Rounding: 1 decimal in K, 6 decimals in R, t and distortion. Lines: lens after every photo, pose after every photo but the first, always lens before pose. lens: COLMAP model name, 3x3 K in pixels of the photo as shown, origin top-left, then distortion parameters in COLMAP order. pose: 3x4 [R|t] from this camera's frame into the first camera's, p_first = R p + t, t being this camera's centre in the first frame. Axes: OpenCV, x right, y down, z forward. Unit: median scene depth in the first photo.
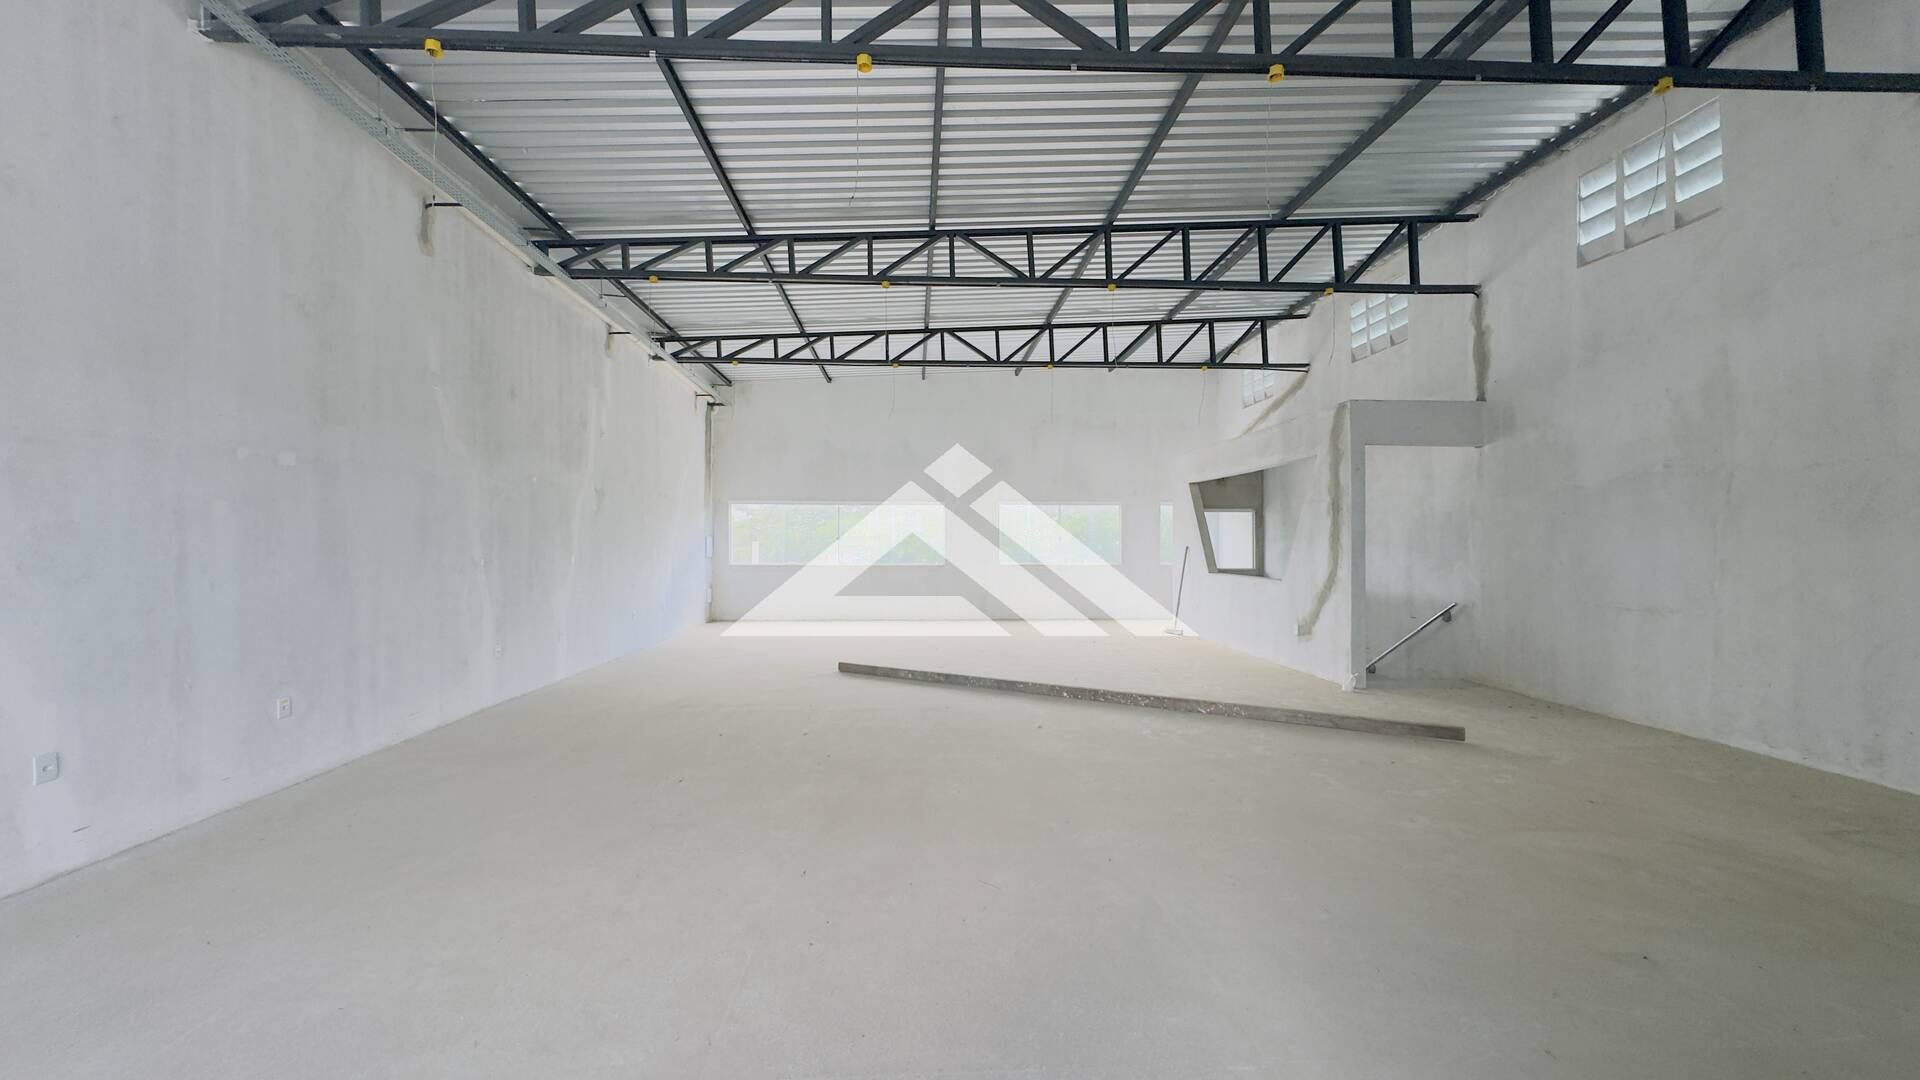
lens RADIAL K [[756.2, 0, 957.8], [0, 756.2, 538.2], [0, 0, 1]] dist [-0.007102, 0.000985]
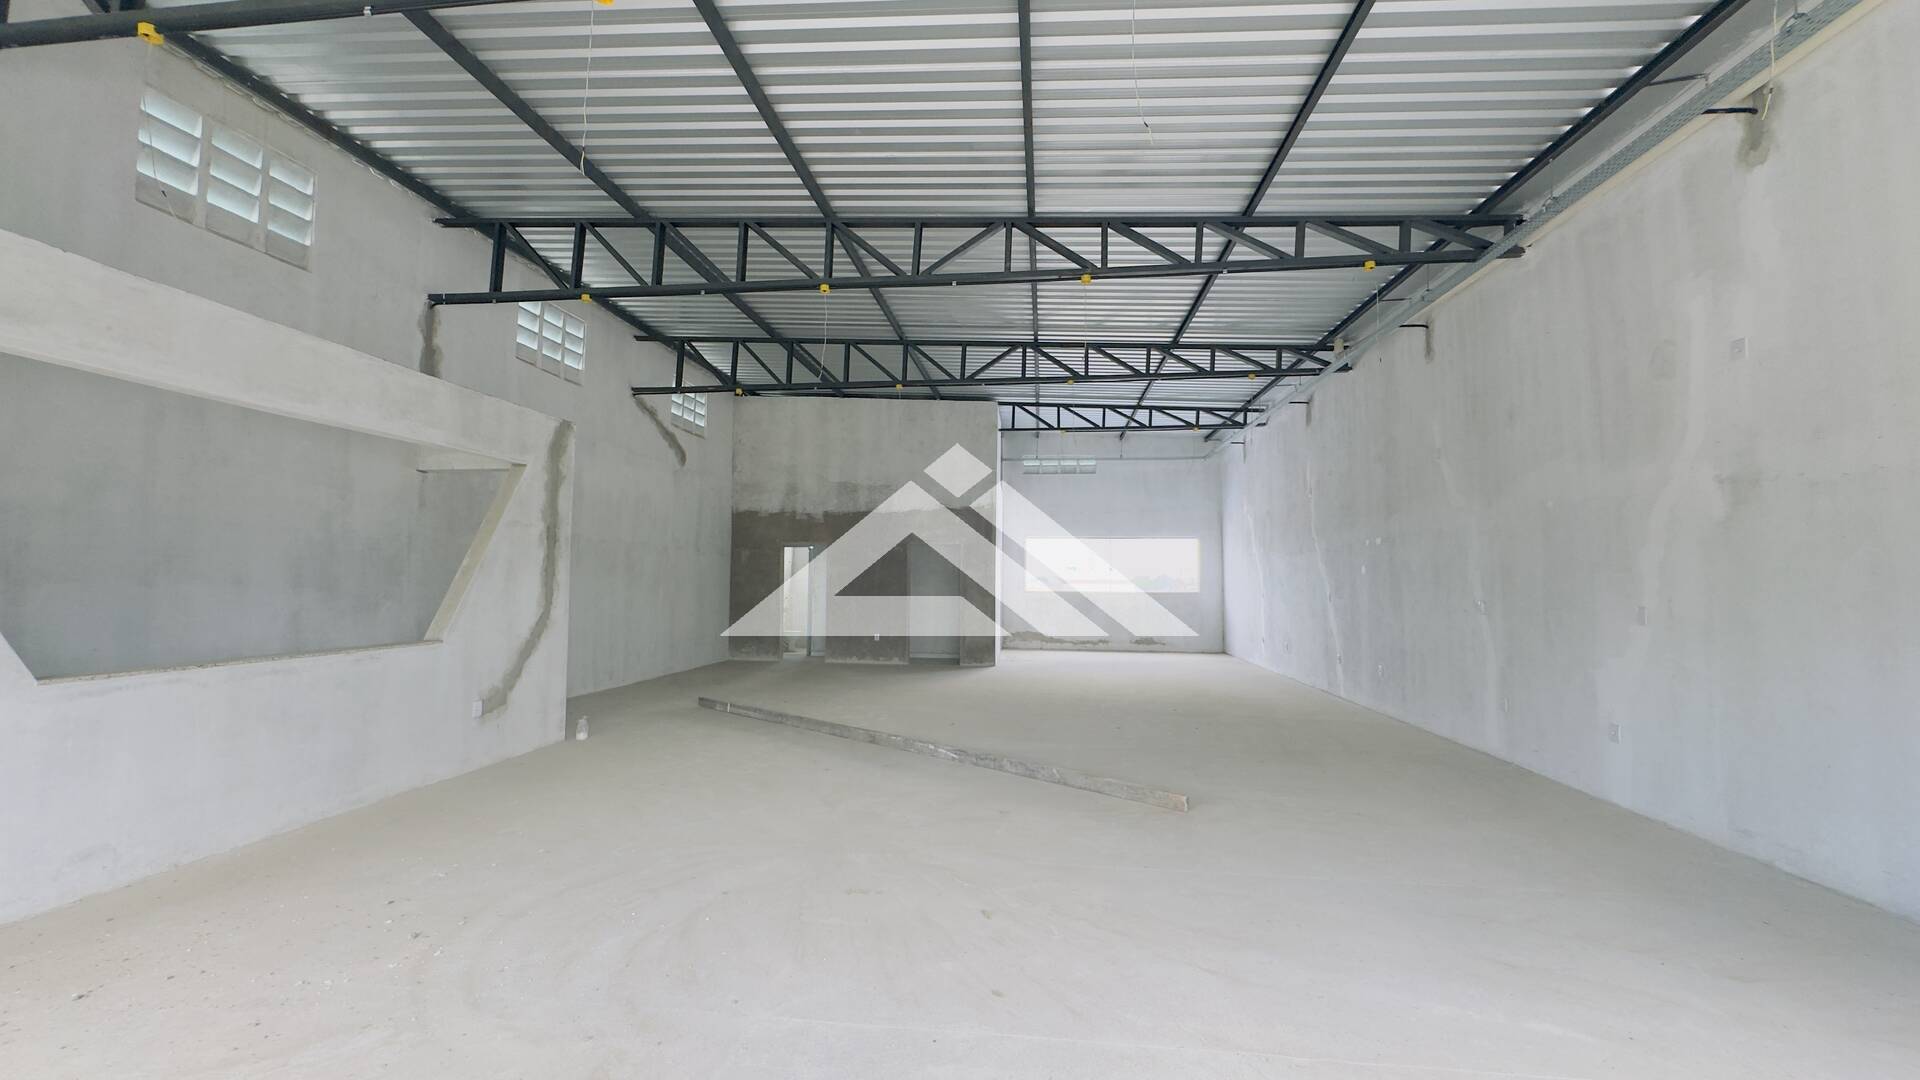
lens RADIAL K [[756.2, 0, 950.6], [0, 756.2, 544.2], [0, 0, 1]] dist [-0.007102, 0.000985]
pose [[-0.983309, 0.000569, 0.181941, -0.094278], [-0.009241, 0.998548, -0.053068, 0.007960], [-0.181707, -0.053863, -0.981876, 1.759170]]
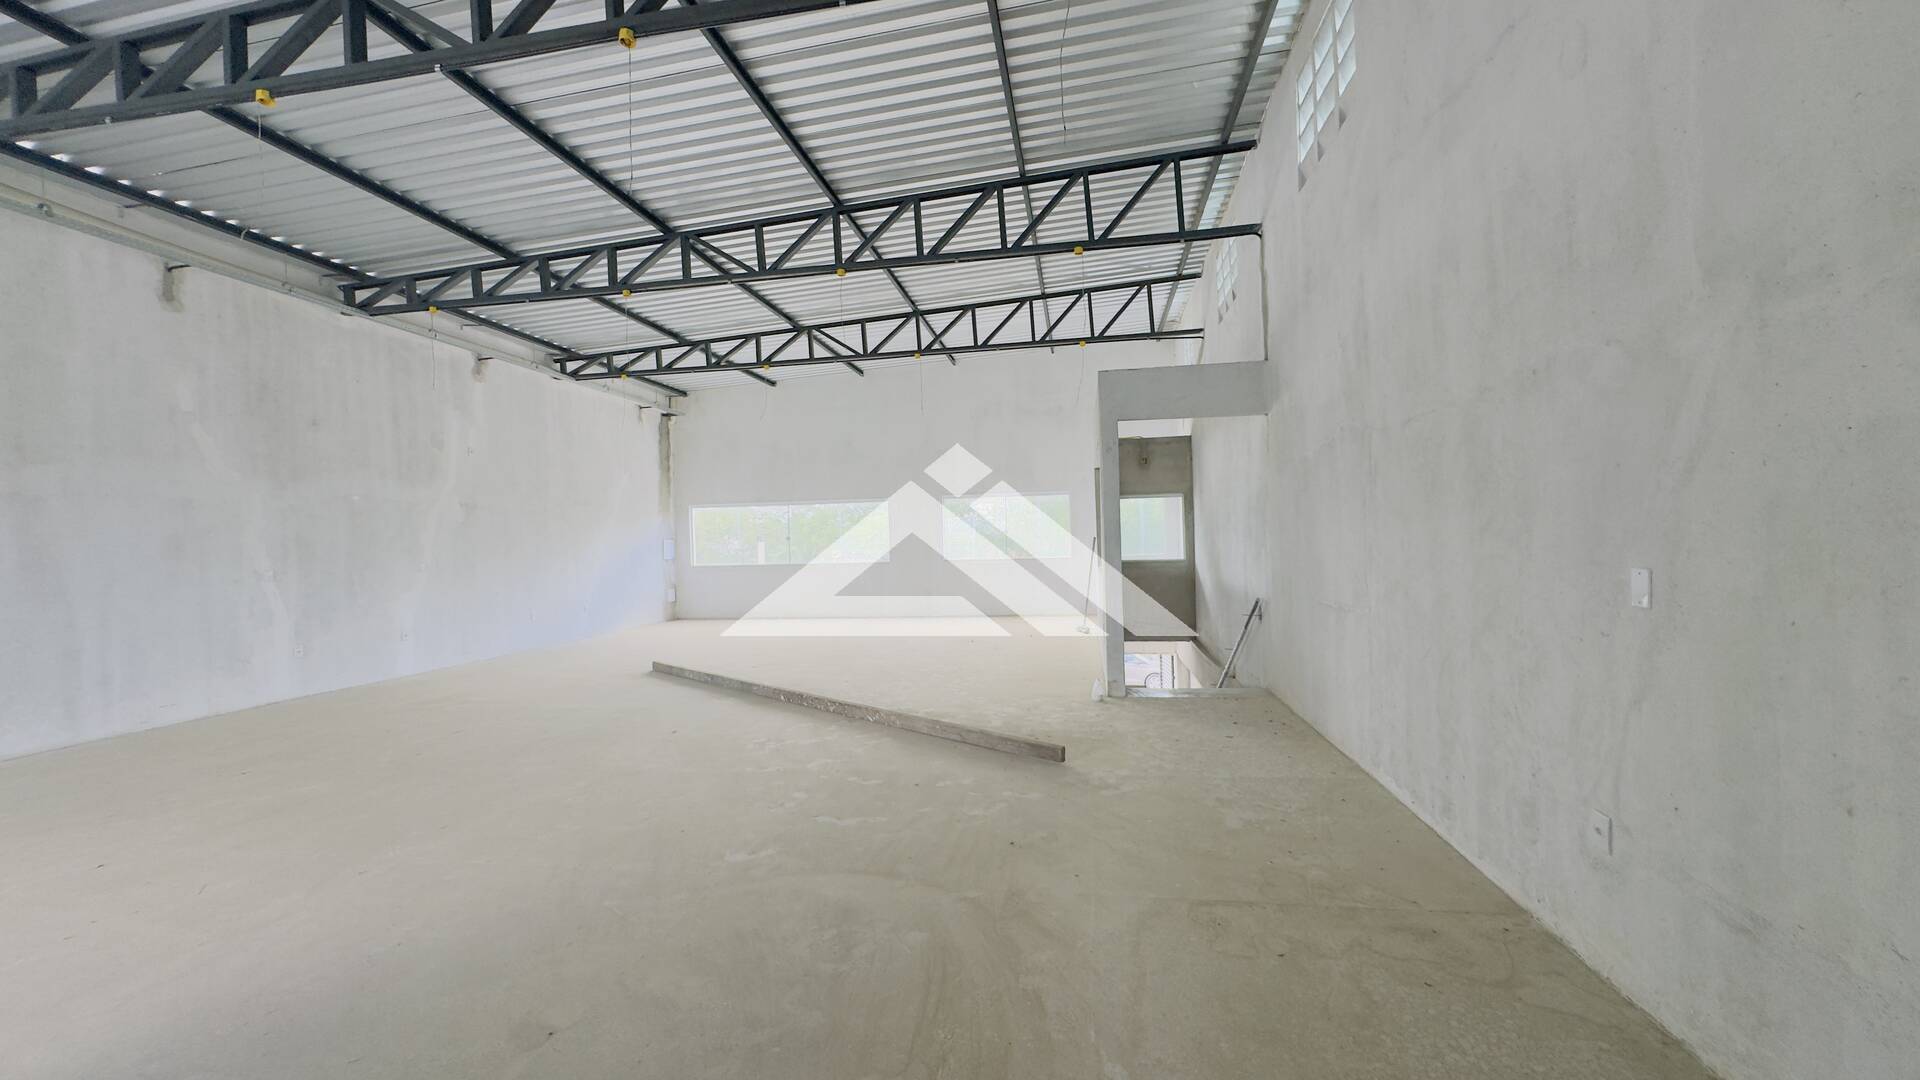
lens RADIAL K [[756.2, 0, 959.3], [0, 756.2, 537.9], [0, 0, 1]] dist [-0.007102, 0.000985]
pose [[0.975768, -0.028286, -0.216970, 0.532175], [0.030316, 0.999522, 0.006029, 0.002246], [0.216696, -0.012460, 0.976160, 0.093230]]
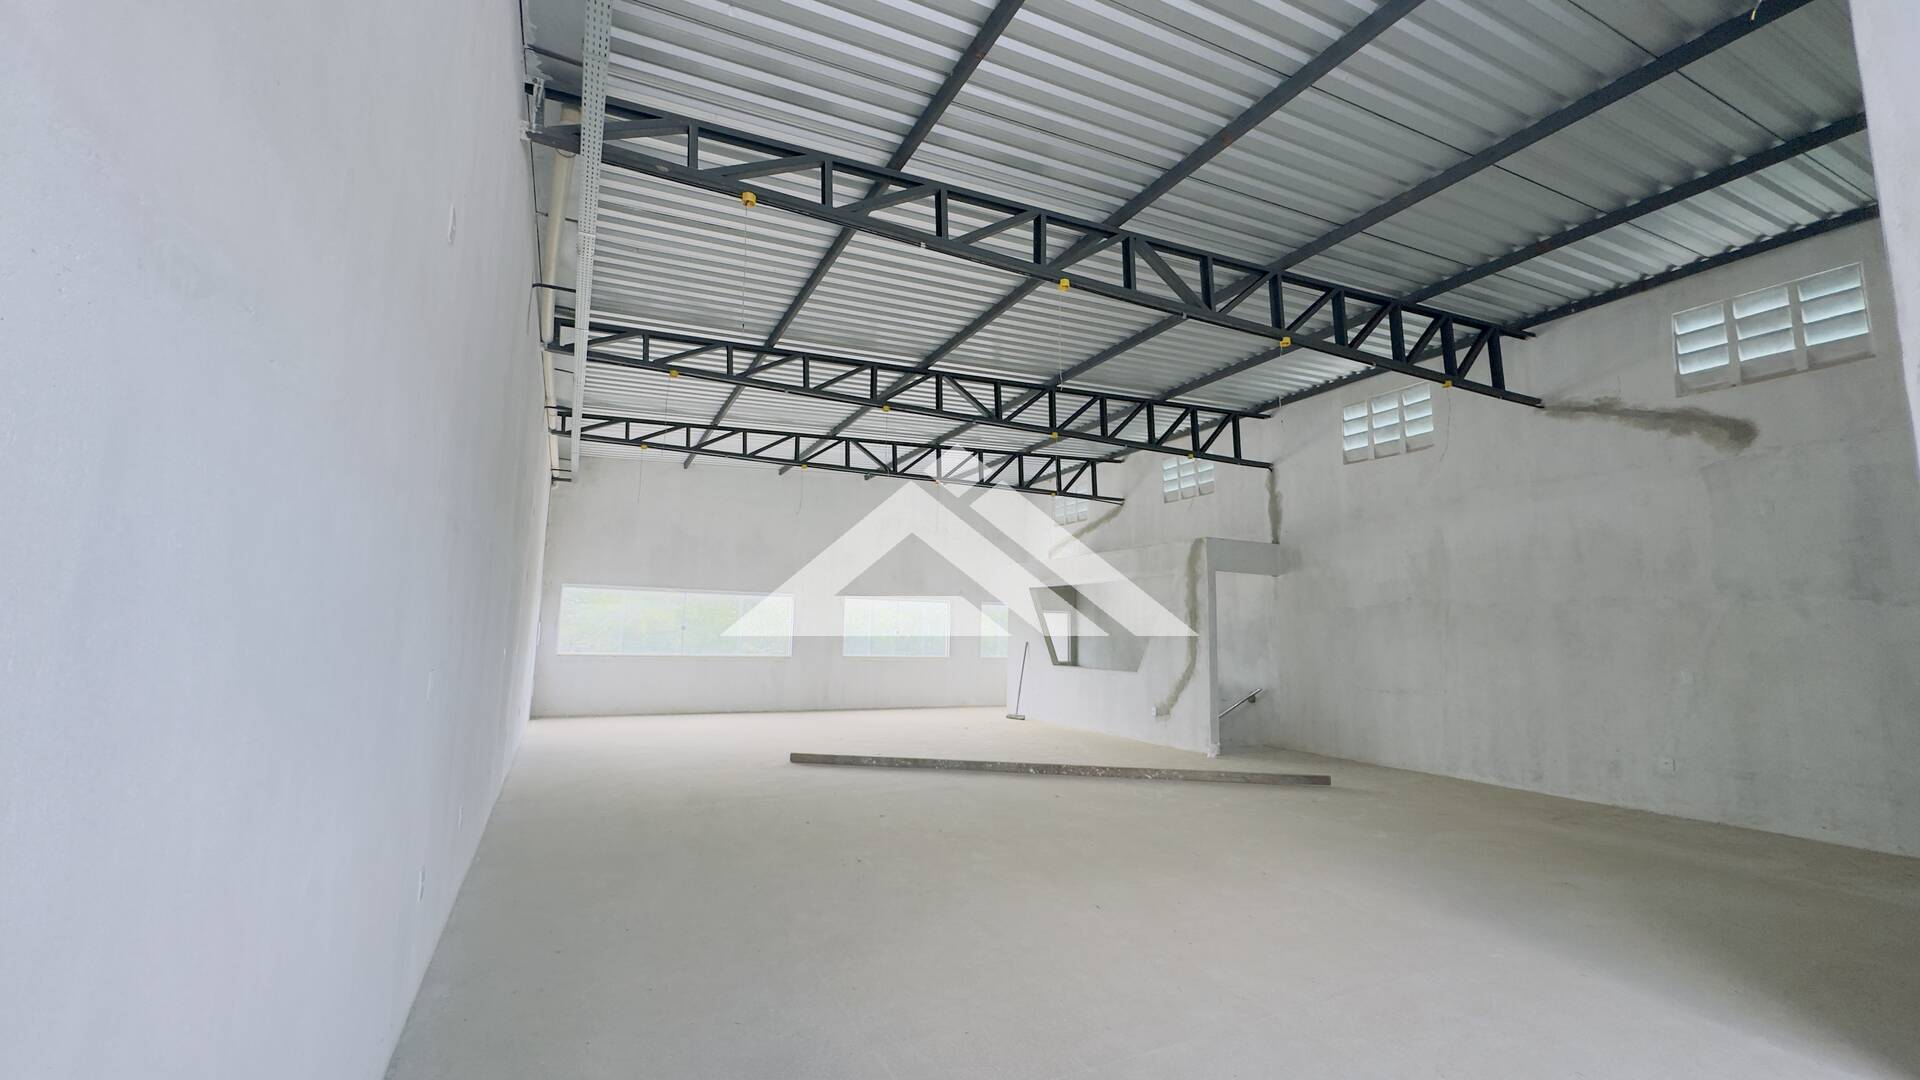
lens RADIAL K [[756.2, 0, 954.3], [0, 756.2, 536.7], [0, 0, 1]] dist [-0.007102, 0.000985]
pose [[0.917533, 0.070022, 0.391446, -0.414594], [-0.022998, 0.992071, -0.123556, -0.005727], [-0.396994, 0.104364, 0.911869, -0.056472]]
